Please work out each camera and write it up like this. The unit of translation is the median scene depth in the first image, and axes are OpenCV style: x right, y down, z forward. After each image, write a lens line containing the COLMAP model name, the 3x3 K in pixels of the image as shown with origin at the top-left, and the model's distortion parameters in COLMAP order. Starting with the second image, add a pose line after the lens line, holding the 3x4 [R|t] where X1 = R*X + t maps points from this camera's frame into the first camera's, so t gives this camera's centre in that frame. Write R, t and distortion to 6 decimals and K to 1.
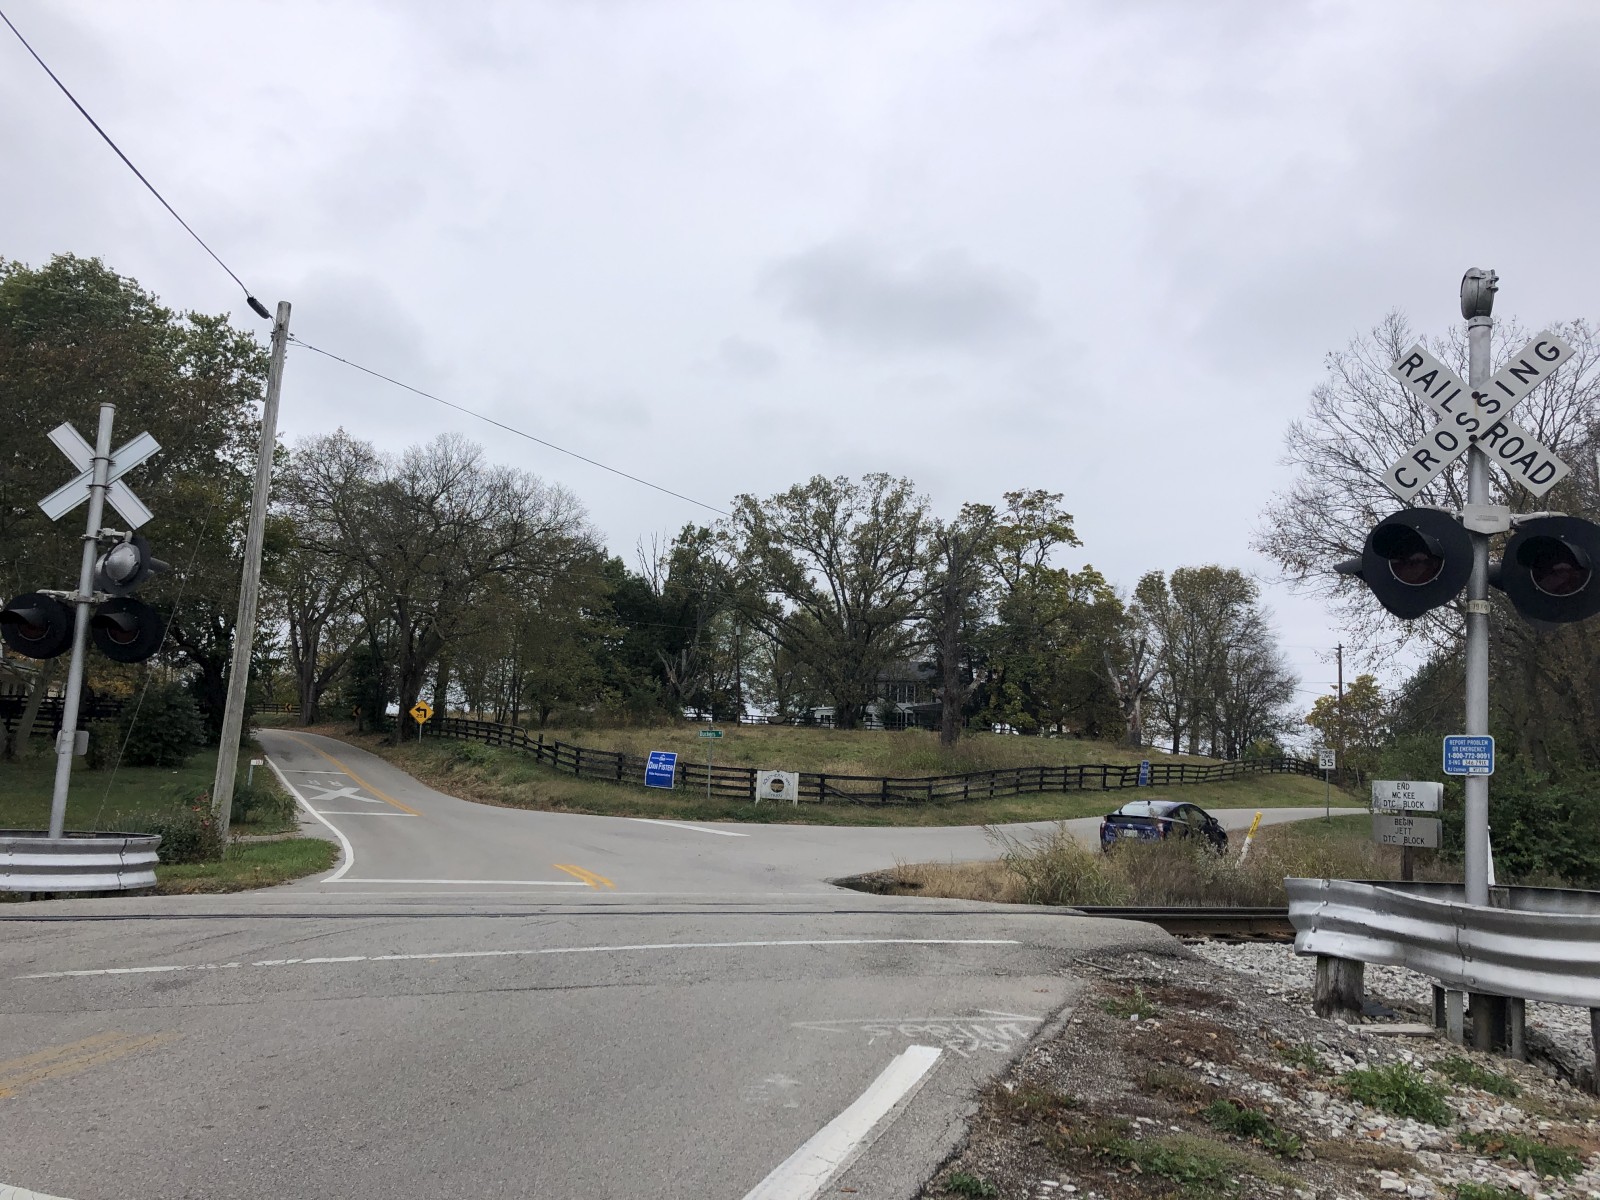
lens RADIAL K [[1338.4, 0, 805.8], [0, 1338.4, 578.0], [0, 0, 1]] dist [0.066621, -0.077690]
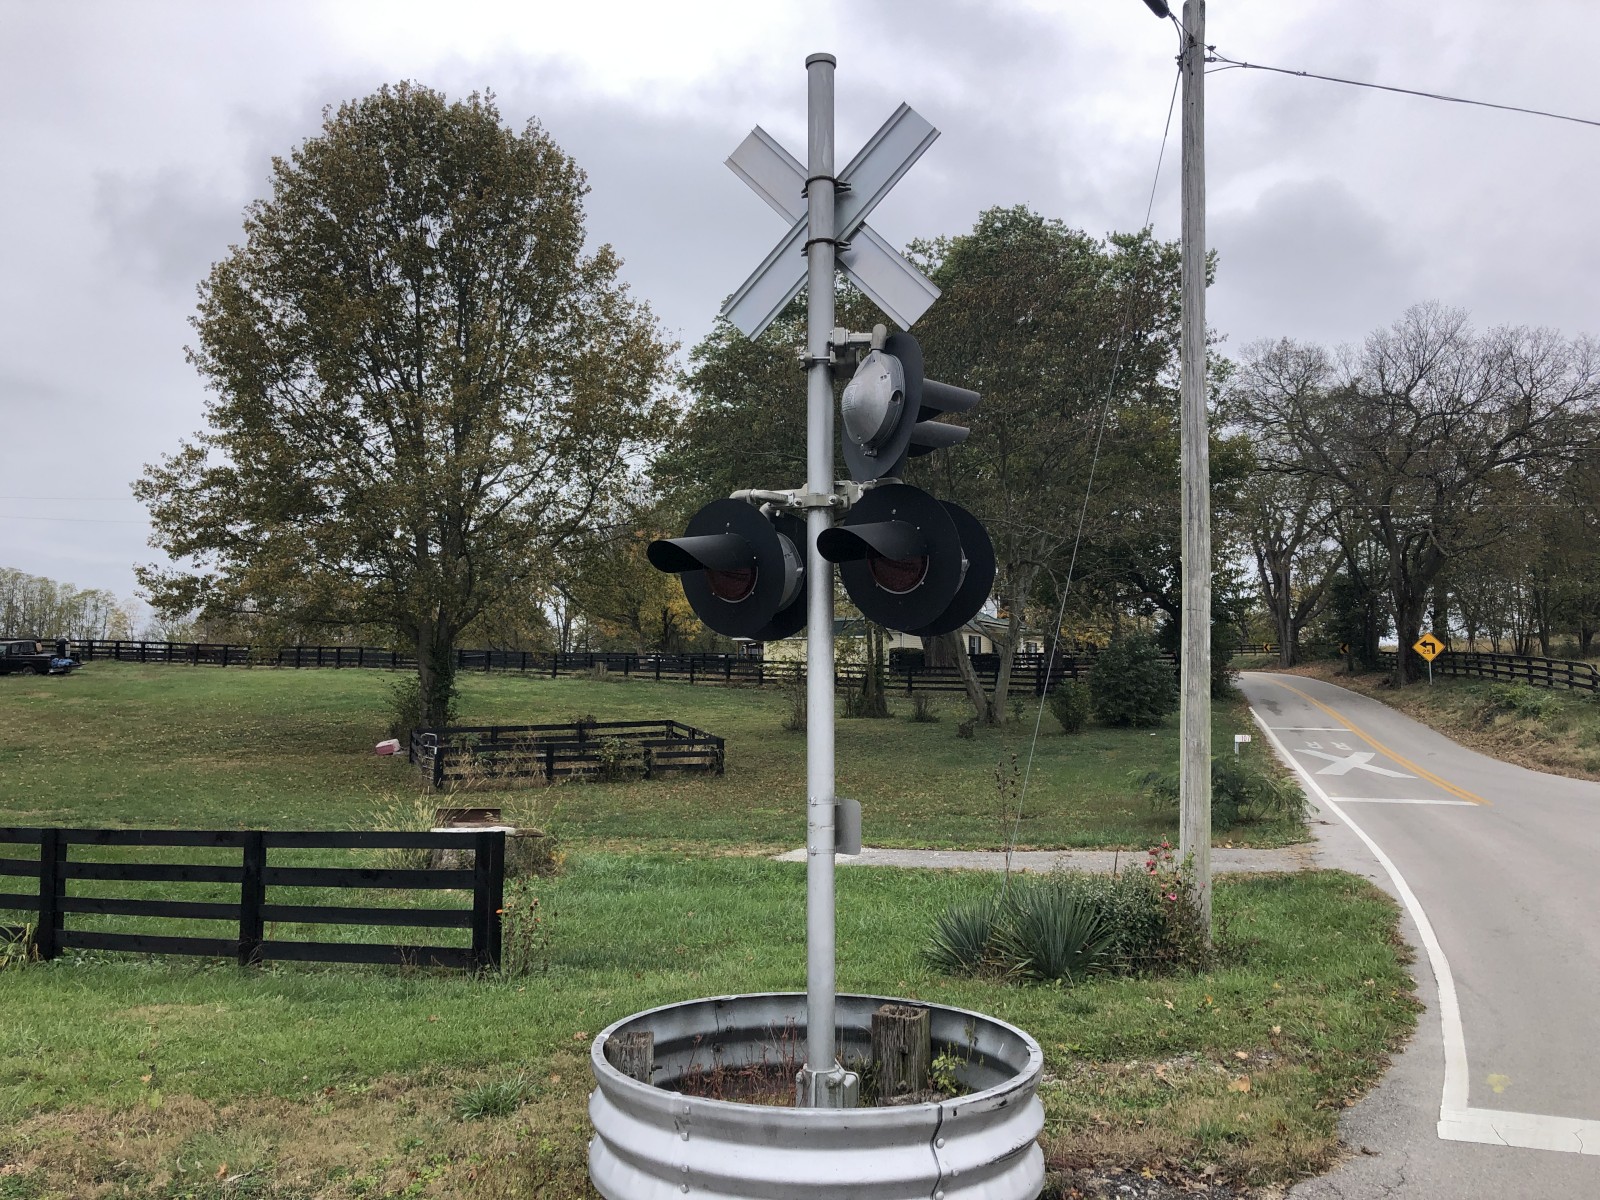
lens RADIAL K [[1338.4, 0, 805.8], [0, 1338.4, 578.0], [0, 0, 1]] dist [0.066621, -0.077690]
pose [[0.767769, -0.095846, -0.633518, -0.051863], [0.126354, 0.991981, 0.003052, 0.007669], [0.628145, -0.082391, 0.773722, 0.130279]]
